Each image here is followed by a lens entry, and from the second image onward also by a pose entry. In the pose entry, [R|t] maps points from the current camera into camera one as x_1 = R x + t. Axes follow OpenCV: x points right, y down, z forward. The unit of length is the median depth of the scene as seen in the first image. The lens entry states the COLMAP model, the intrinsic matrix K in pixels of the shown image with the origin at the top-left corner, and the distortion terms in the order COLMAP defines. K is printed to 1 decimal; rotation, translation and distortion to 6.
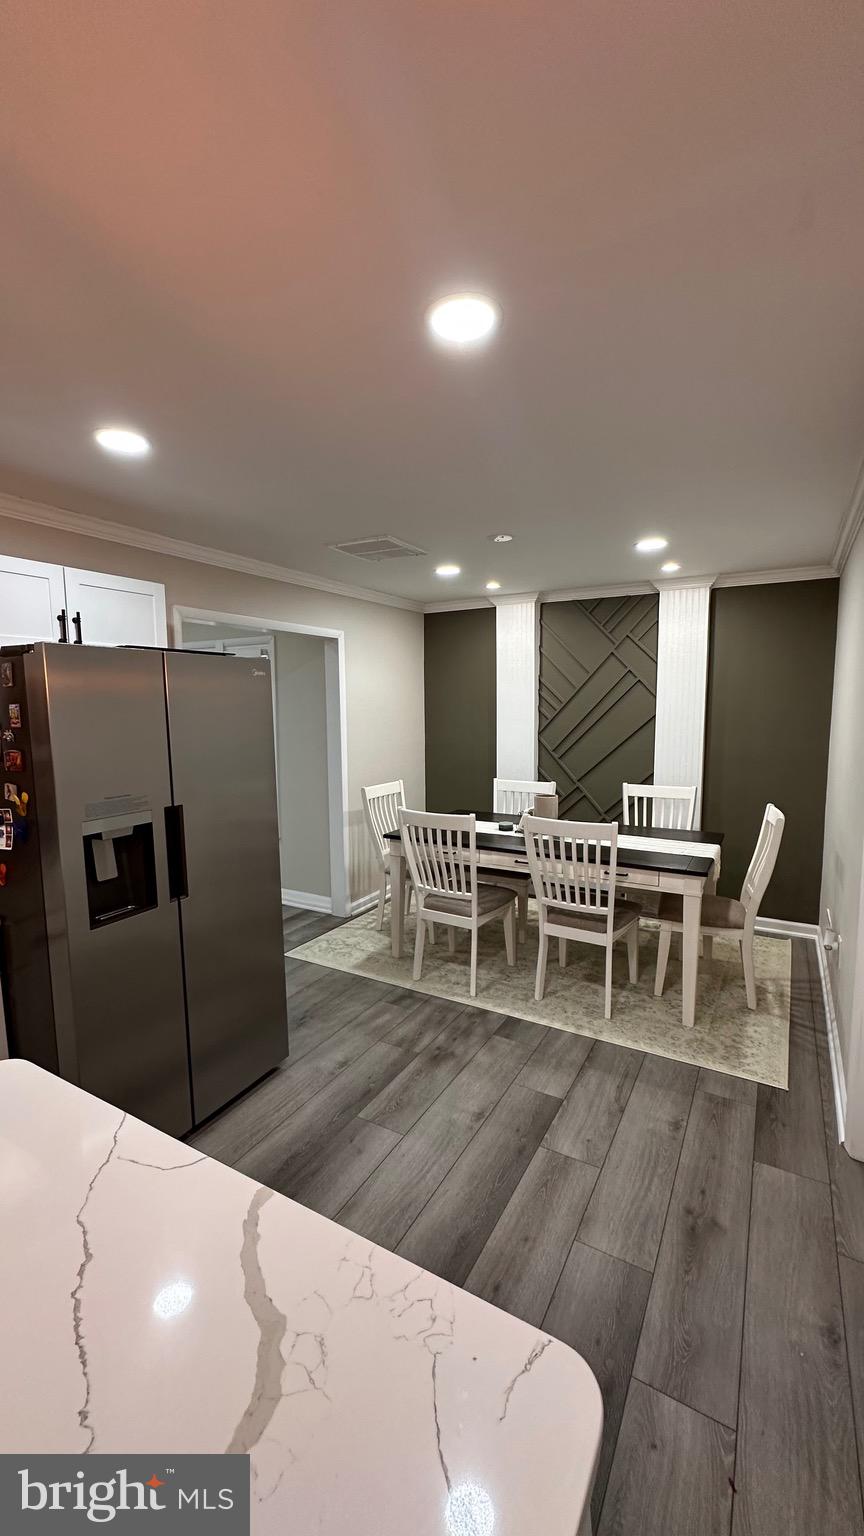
lens RADIAL K [[608.6, 0, 436.7], [0, 608.6, 769.7], [0, 0, 1]] dist [-0.001903, 0.000327]
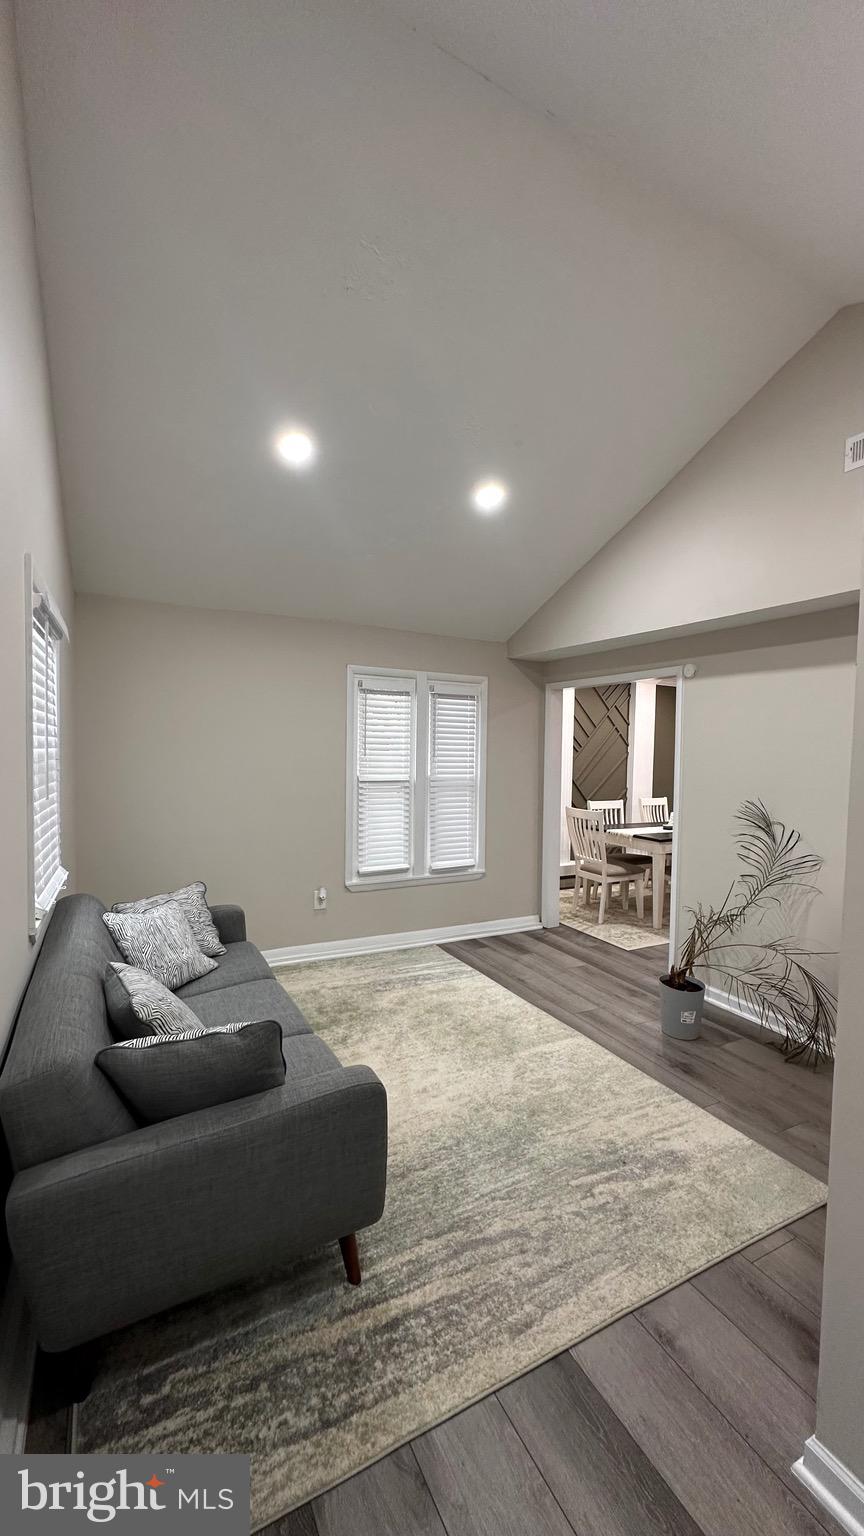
lens RADIAL K [[608.6, 0, 433.2], [0, 608.6, 770.7], [0, 0, 1]] dist [-0.001903, 0.000327]
pose [[0.541729, -0.008021, 0.840515, -1.892019], [0.069791, 0.996931, -0.035468, -0.046314], [-0.837651, 0.077875, 0.540626, 0.821940]]
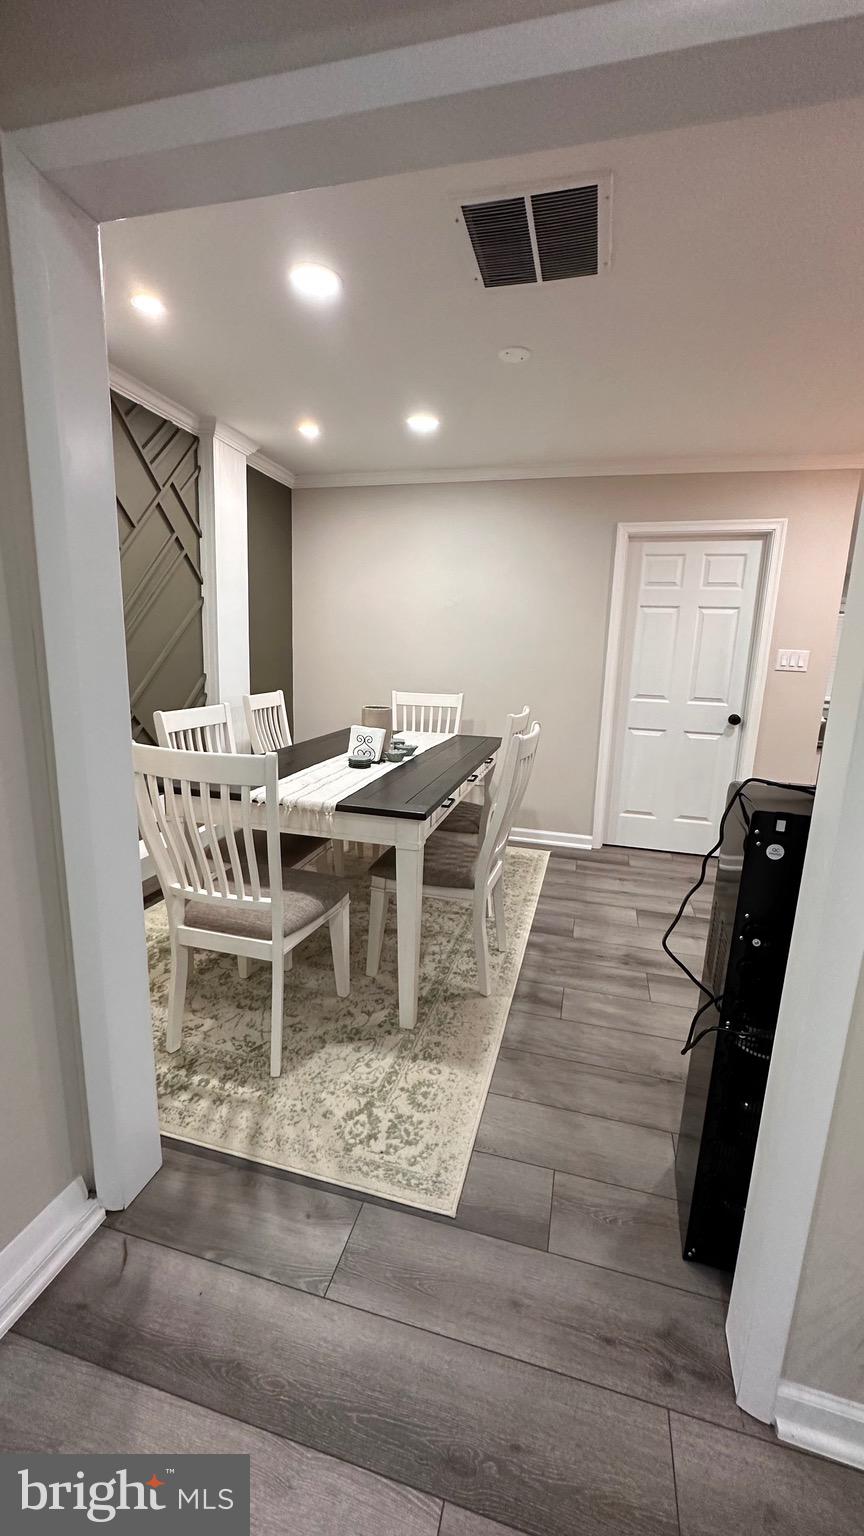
lens RADIAL K [[608.6, 0, 429.3], [0, 608.6, 774.2], [0, 0, 1]] dist [-0.001903, 0.000327]
pose [[-0.248610, -0.189273, 0.949931, -0.696759], [0.078865, 0.973510, 0.214611, -0.041984], [-0.965388, 0.128271, -0.227098, 1.360332]]
